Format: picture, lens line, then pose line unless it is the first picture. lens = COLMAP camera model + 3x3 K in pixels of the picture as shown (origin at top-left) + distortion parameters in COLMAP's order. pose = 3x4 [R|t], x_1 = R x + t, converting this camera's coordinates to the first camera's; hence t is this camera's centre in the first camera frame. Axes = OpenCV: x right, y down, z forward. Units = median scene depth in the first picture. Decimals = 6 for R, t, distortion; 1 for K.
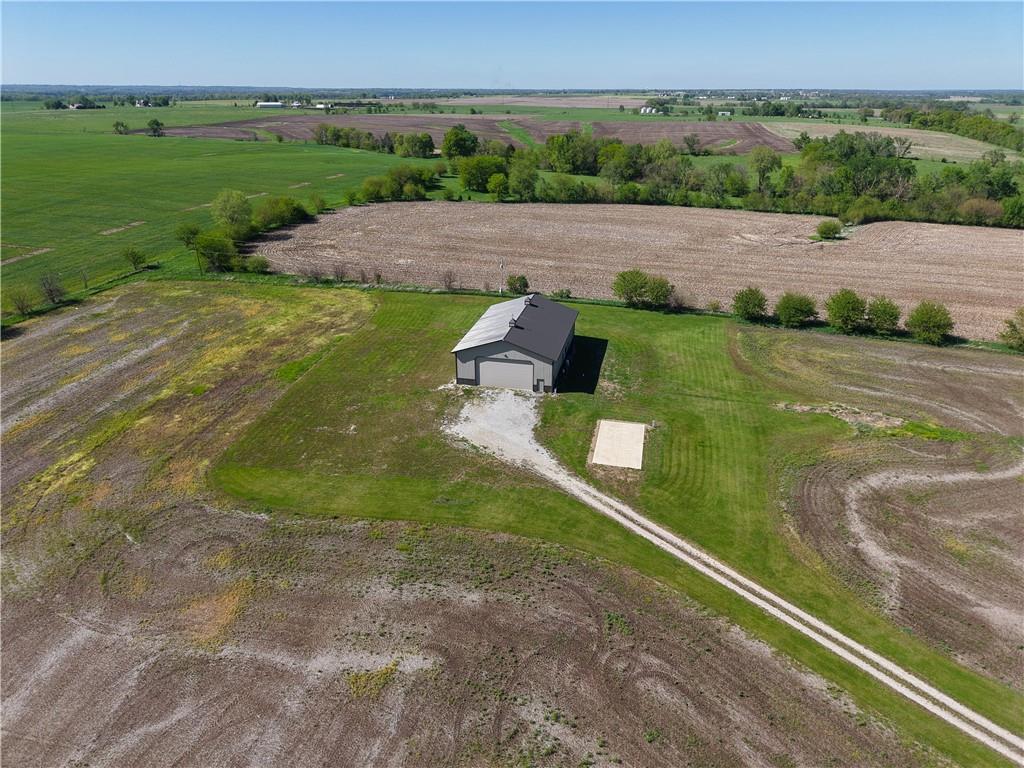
lens RADIAL K [[685.6, 0, 512.0], [0, 685.6, 384.0], [0, 0, 1]] dist [0.087137, -0.146447]
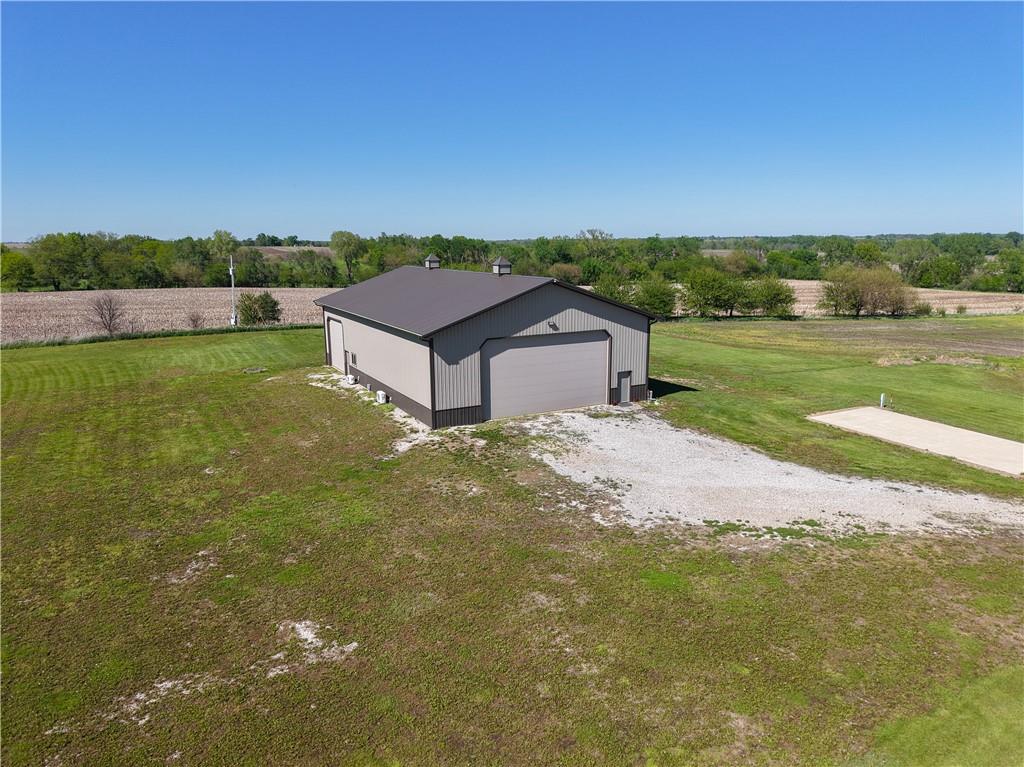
lens RADIAL K [[685.6, 0, 512.0], [0, 685.6, 383.5], [0, 0, 1]] dist [0.087137, -0.146447]
pose [[0.760542, -0.140857, 0.633826, -0.281074], [0.262885, 0.959396, -0.102232, 0.024989], [-0.593690, 0.244375, 0.766690, 0.708434]]
